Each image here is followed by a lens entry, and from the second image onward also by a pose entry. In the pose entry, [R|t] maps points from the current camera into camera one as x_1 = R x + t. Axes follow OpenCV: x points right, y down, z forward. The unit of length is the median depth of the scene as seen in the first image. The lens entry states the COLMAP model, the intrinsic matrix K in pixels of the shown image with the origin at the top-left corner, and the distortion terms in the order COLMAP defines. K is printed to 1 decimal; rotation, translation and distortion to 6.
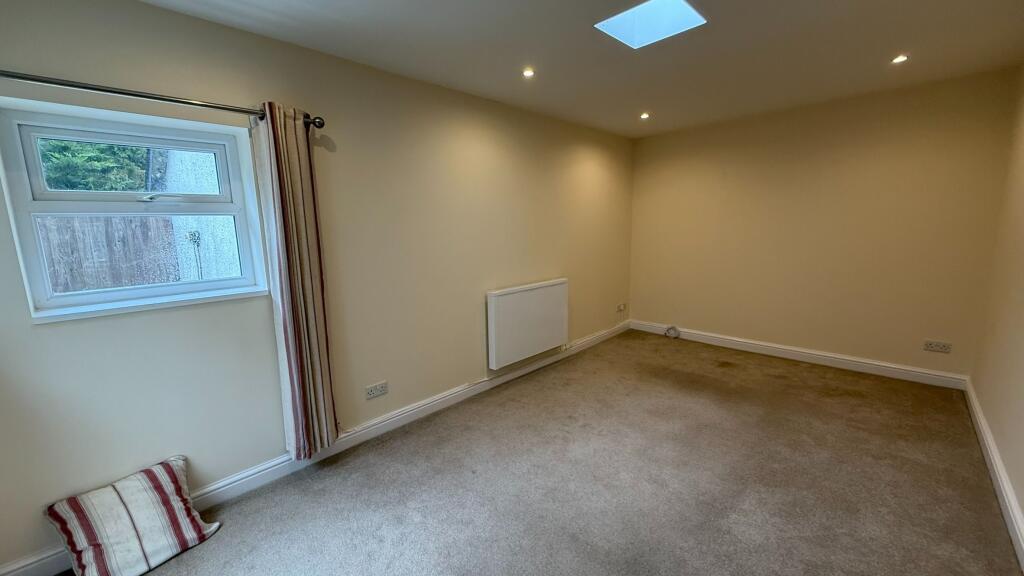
lens RADIAL K [[398.2, 0, 512.0], [0, 398.2, 288.0], [0, 0, 1]] dist [-0.000404, -0.000099]
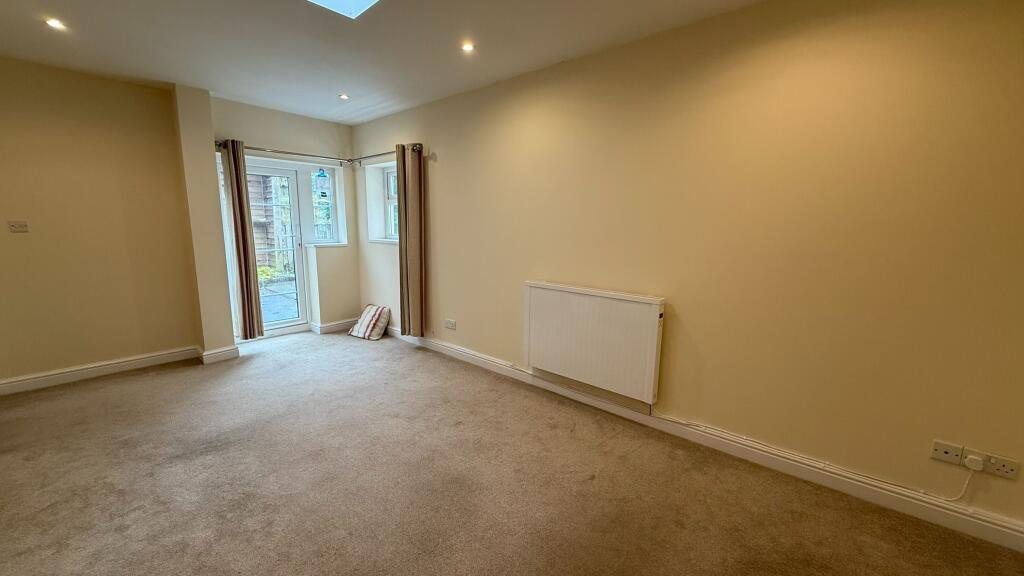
lens RADIAL K [[398.2, 0, 512.0], [0, 398.2, 288.0], [0, 0, 1]] dist [-0.000404, -0.000099]
pose [[0.045114, 0.187815, -0.981168, 0.929107], [-0.163554, 0.970304, 0.178215, -0.147858], [0.985502, 0.152434, 0.074492, 0.948264]]
